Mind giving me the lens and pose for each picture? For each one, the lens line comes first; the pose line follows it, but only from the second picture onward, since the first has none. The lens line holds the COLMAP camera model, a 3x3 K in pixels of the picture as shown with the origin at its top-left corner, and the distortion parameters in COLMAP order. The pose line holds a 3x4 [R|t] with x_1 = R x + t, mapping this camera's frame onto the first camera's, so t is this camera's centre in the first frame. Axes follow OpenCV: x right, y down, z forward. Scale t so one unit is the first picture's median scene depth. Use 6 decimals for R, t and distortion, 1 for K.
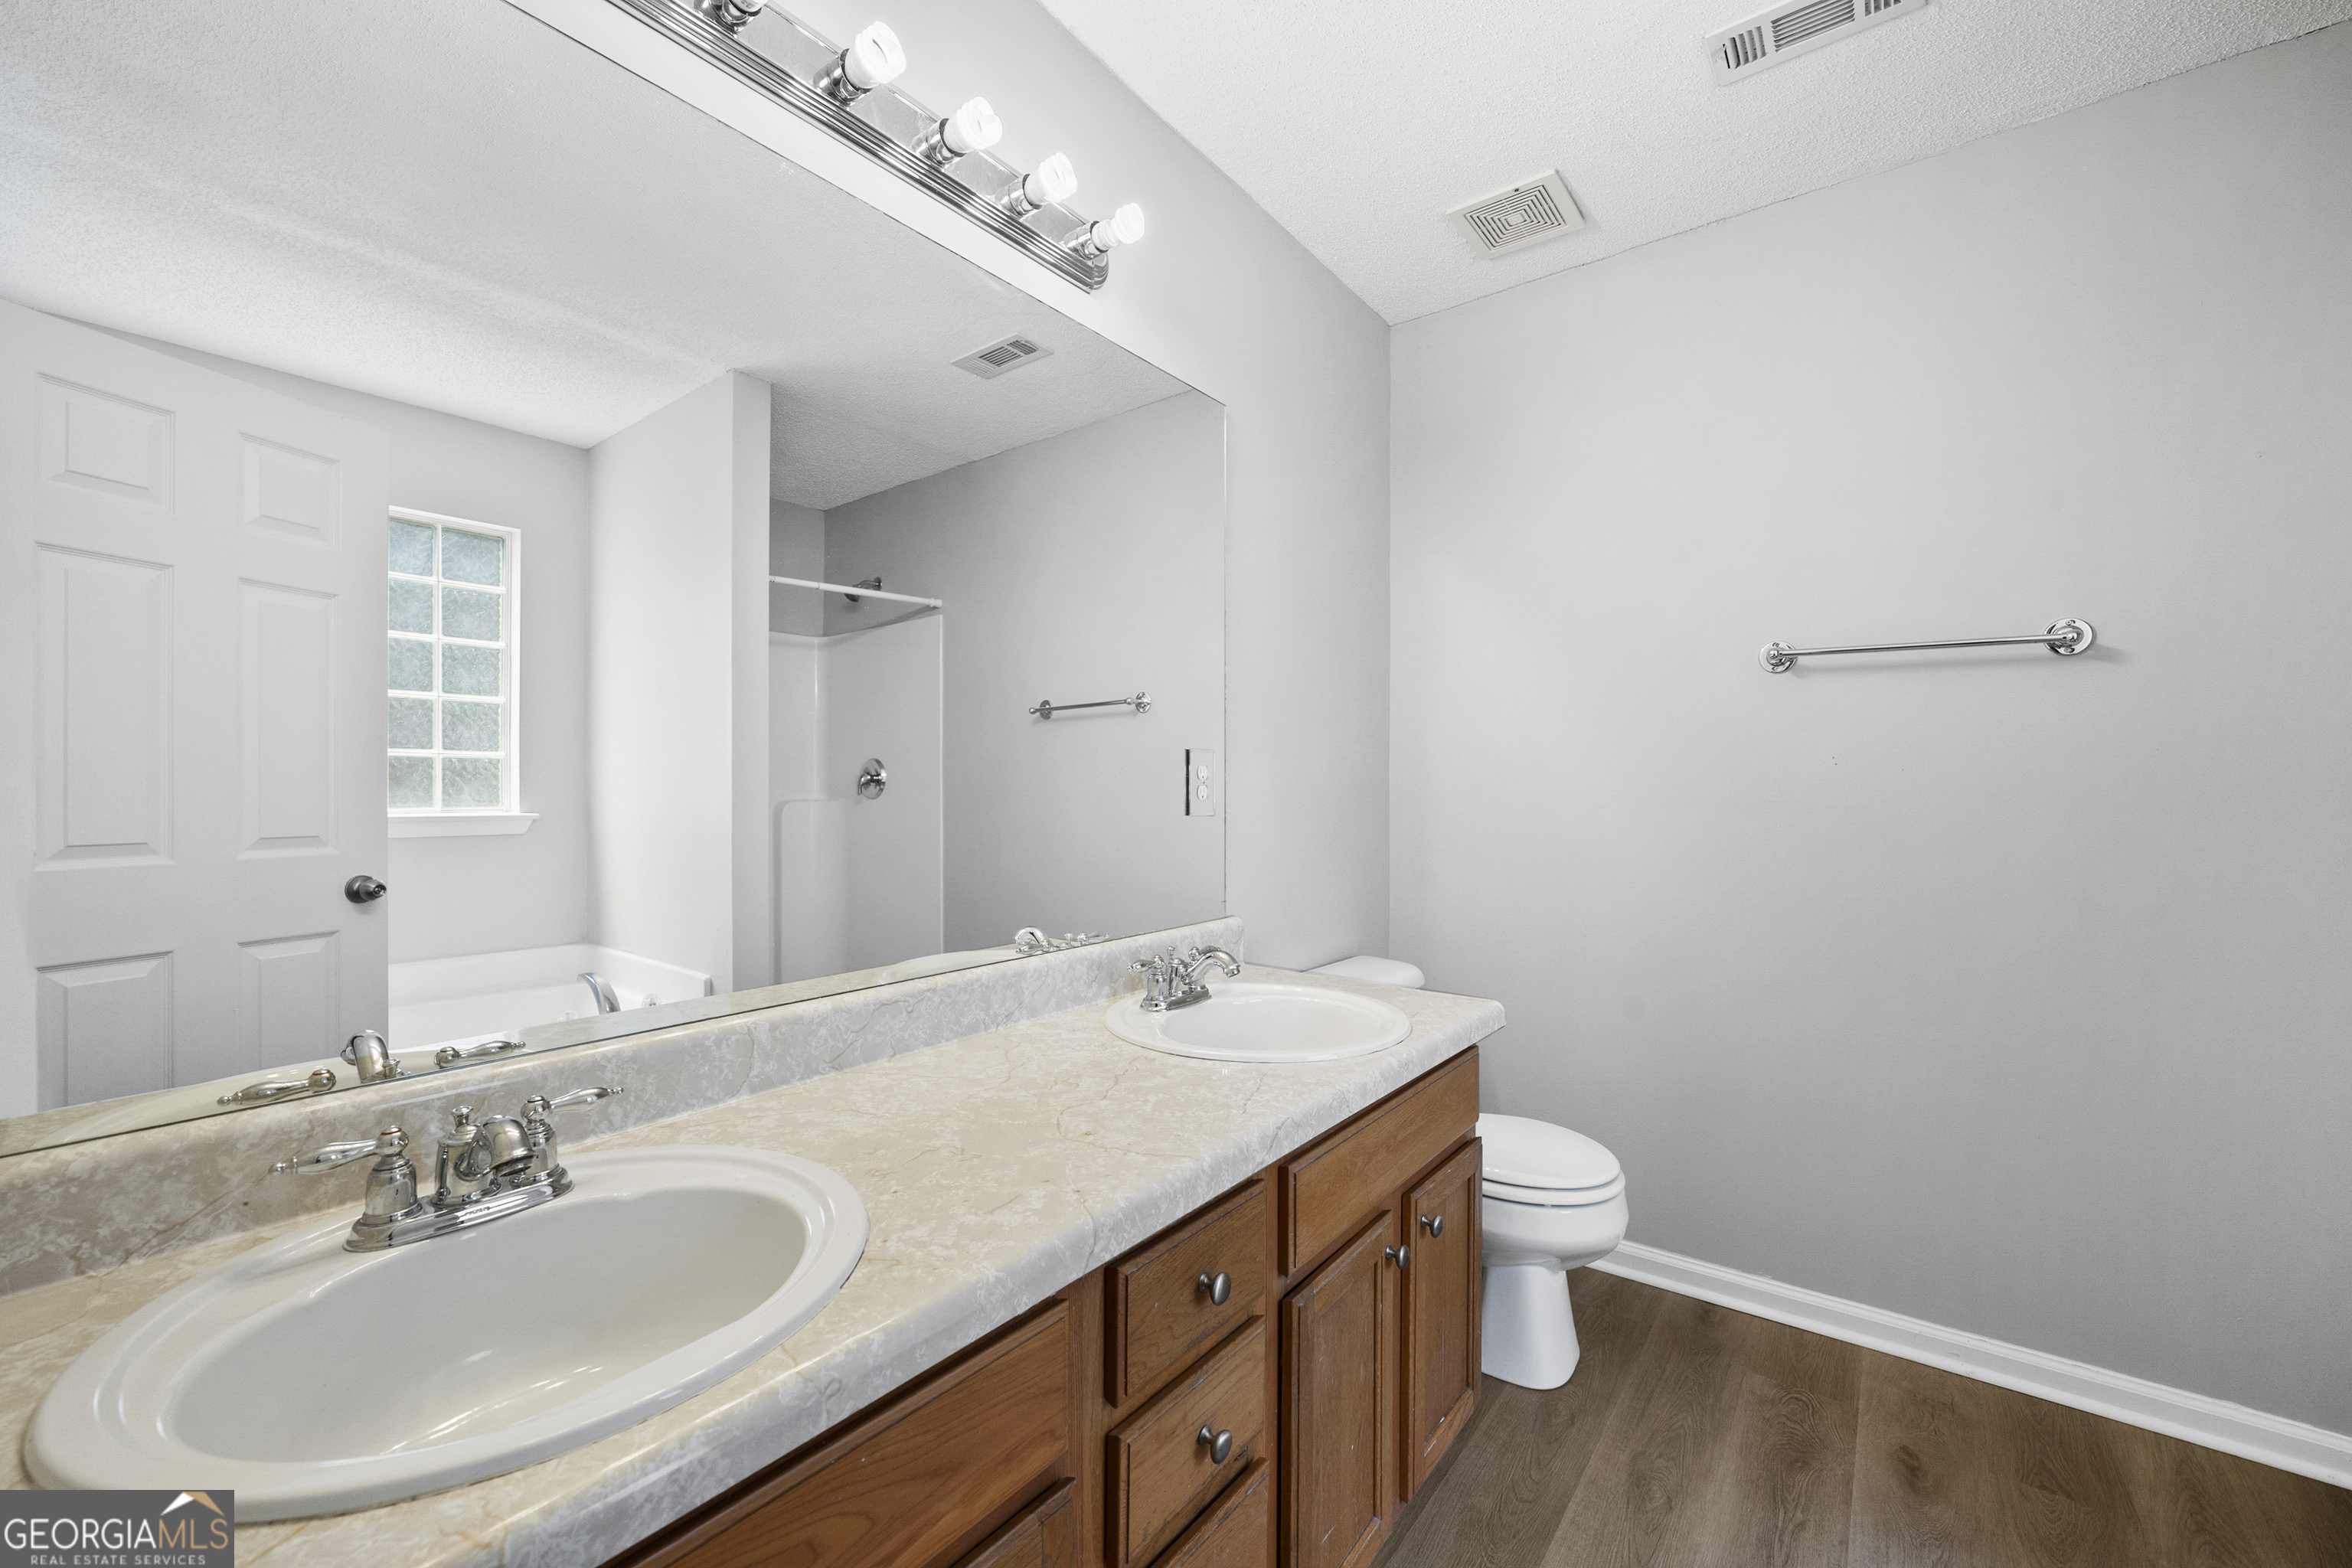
lens RADIAL K [[942.4, 0, 1189.1], [0, 942.4, 811.2], [0, 0, 1]] dist [0.000839, 0.000151]
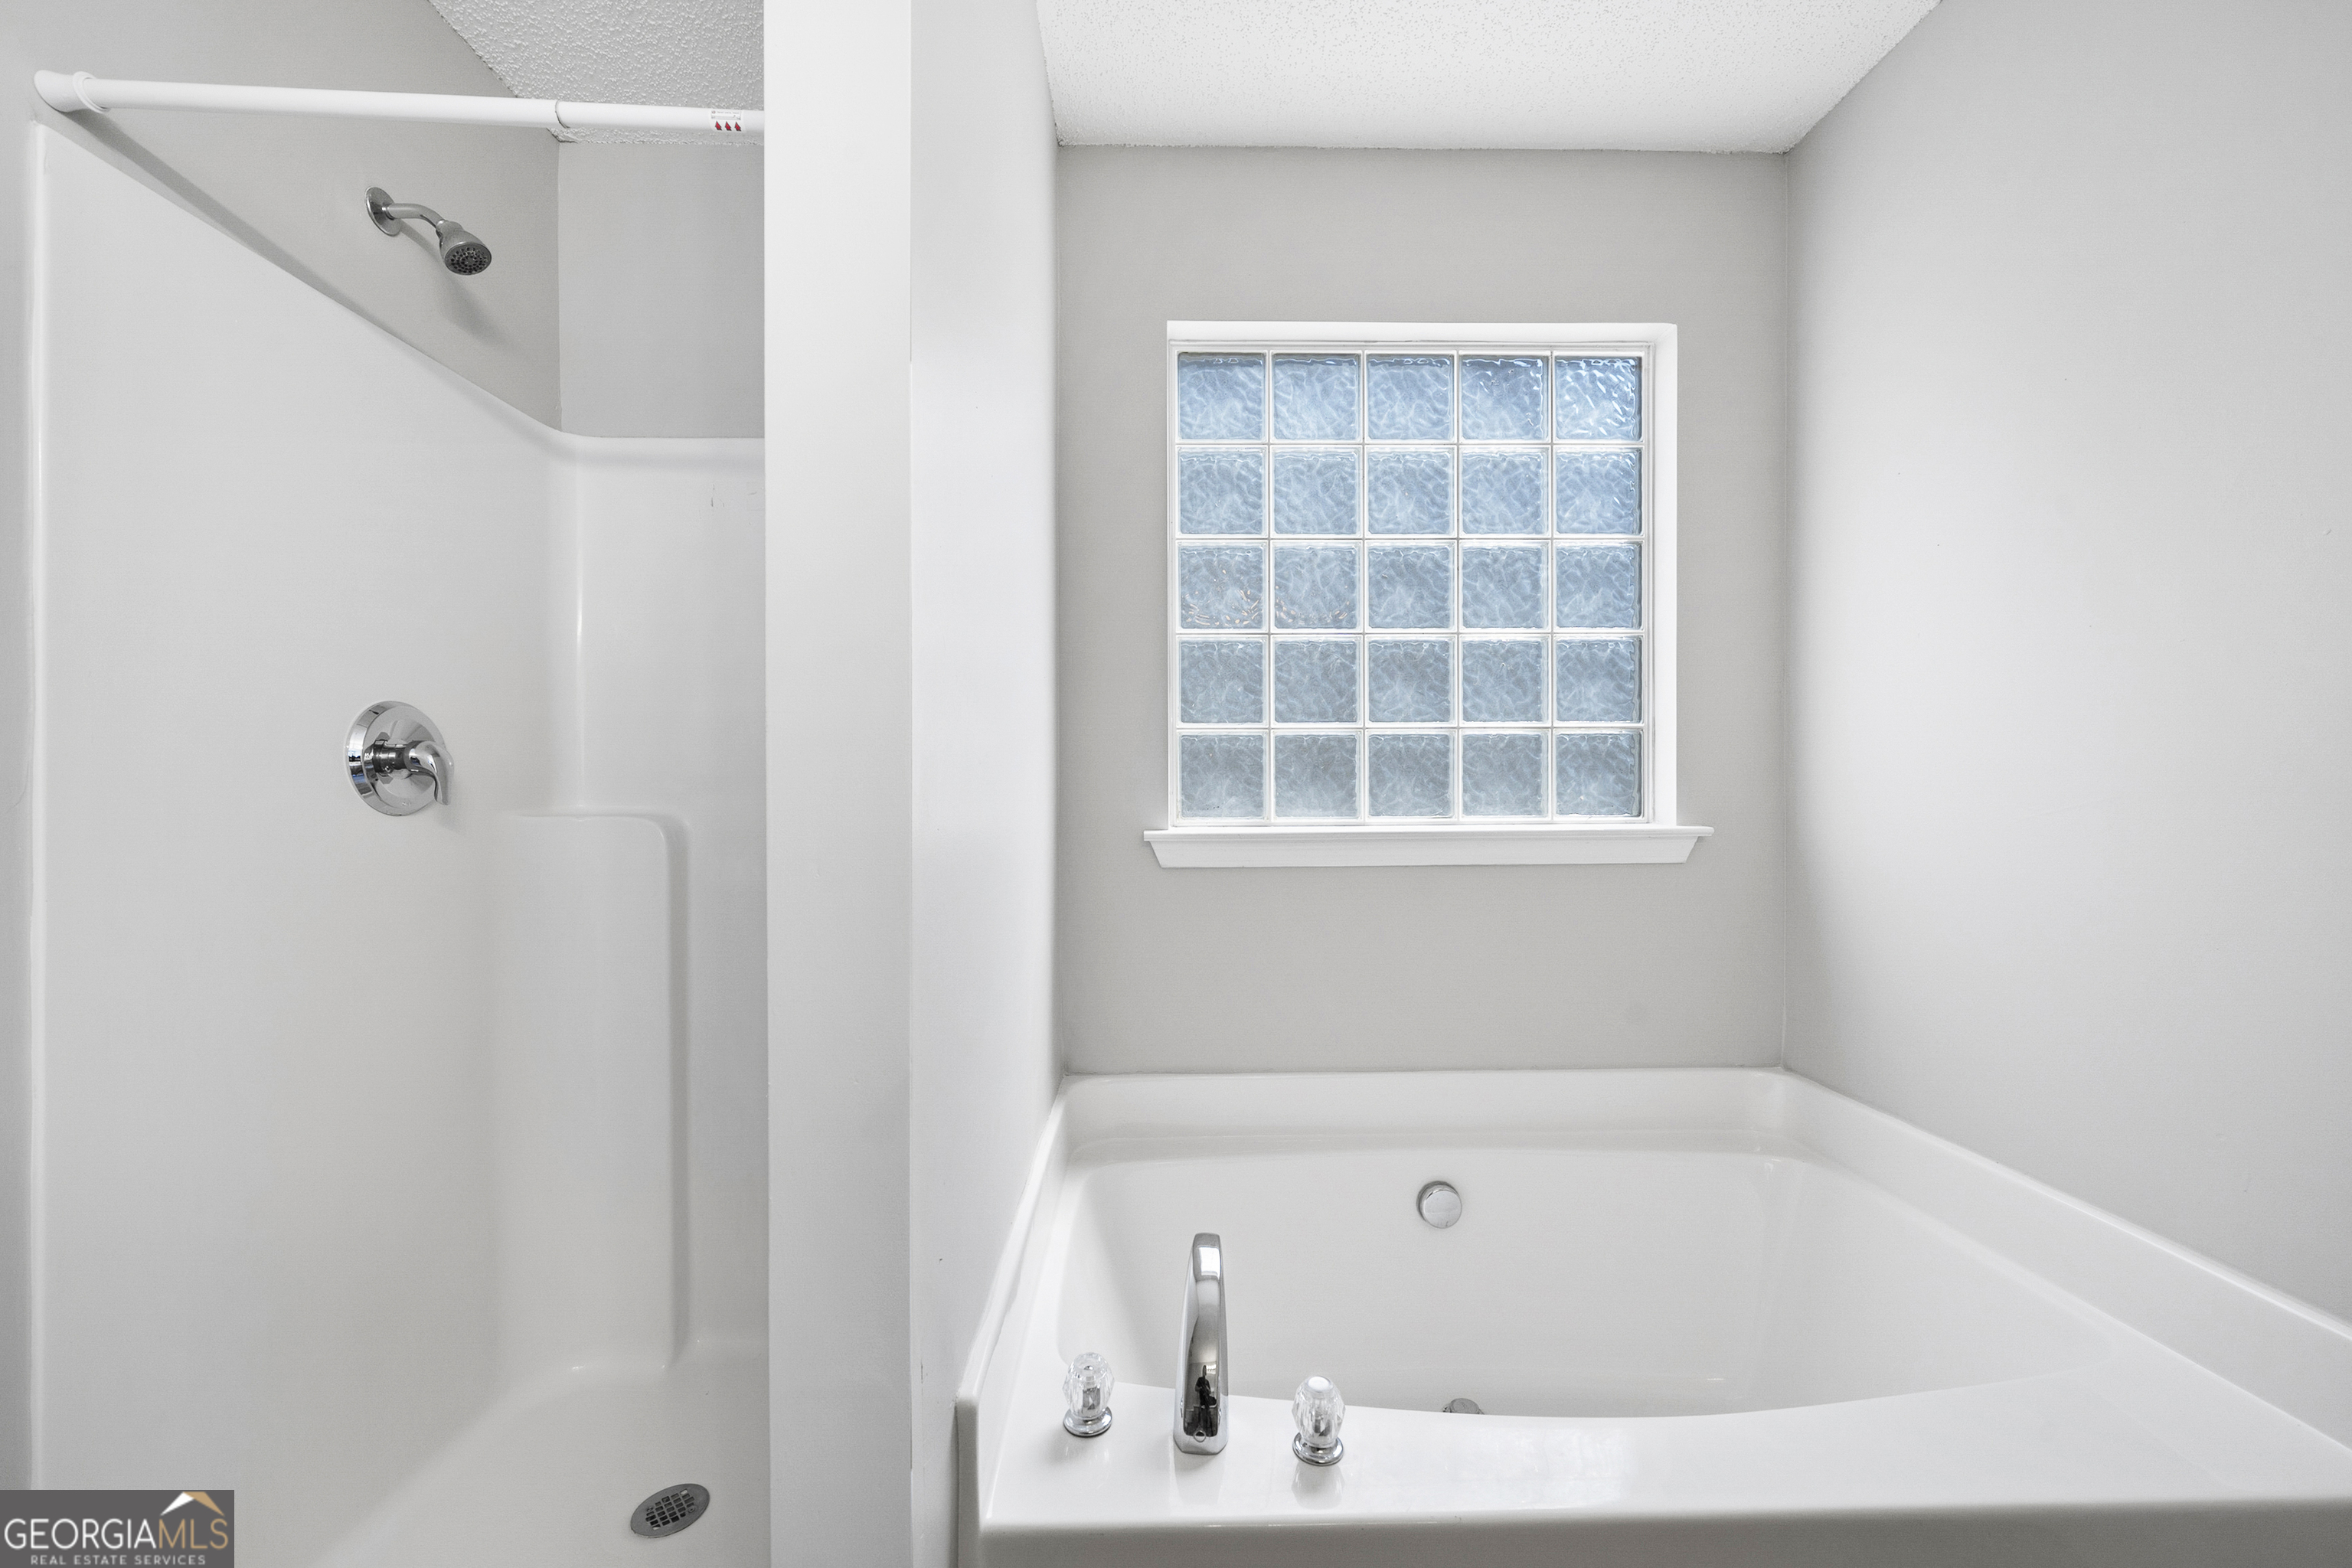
lens RADIAL K [[975.2, 0, 1188.6], [0, 975.2, 780.2], [0, 0, 1]] dist [-0.001121, 0.000207]
pose [[0.020158, -0.006123, -0.999778, -0.104121], [-0.012448, 0.999902, -0.006375, -0.014381], [0.999719, 0.012574, 0.020080, 0.556130]]
